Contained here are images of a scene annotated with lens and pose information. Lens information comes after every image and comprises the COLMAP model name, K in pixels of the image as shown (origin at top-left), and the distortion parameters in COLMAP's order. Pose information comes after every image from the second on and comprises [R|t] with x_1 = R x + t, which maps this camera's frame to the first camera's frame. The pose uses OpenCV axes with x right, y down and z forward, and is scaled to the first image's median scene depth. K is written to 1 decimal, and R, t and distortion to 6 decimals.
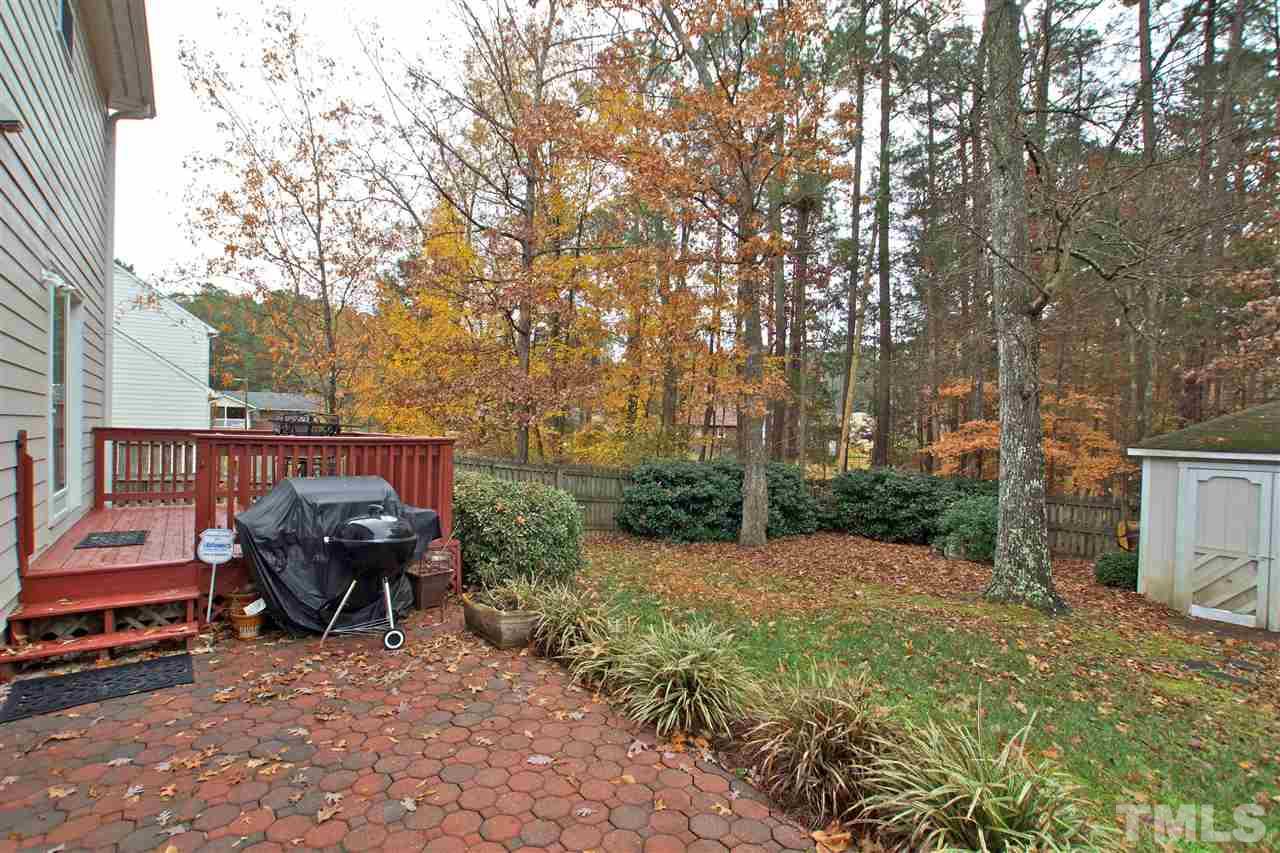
lens RADIAL K [[606.3, 0, 622.2], [0, 606.3, 431.1], [0, 0, 1]] dist [-0.071530, 0.029272]
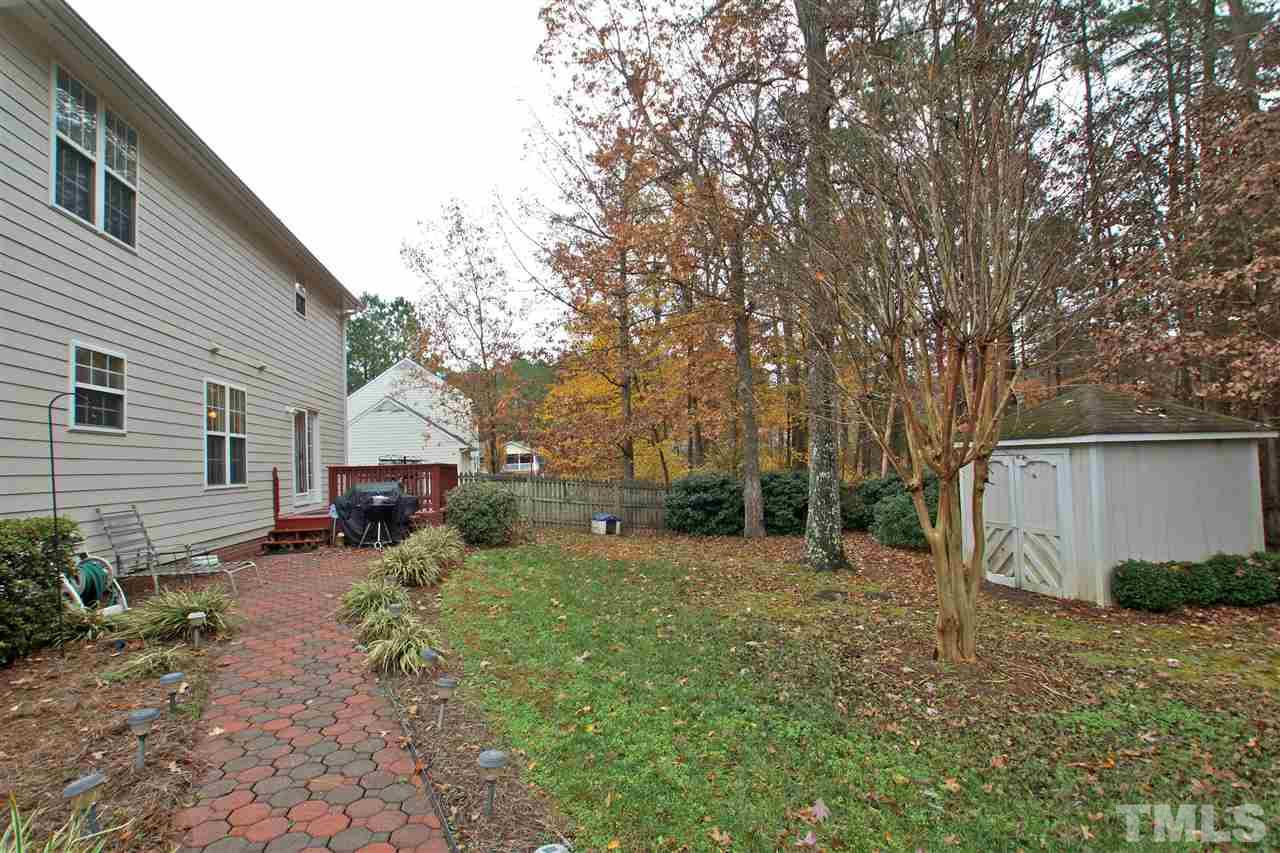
lens RADIAL K [[606.3, 0, 622.2], [0, 606.3, 431.1], [0, 0, 1]] dist [-0.071530, 0.029272]
pose [[0.889226, -0.079981, -0.450423, 0.919477], [0.057244, 0.996313, -0.063903, 0.051948], [0.453873, 0.031040, 0.890525, -0.420822]]
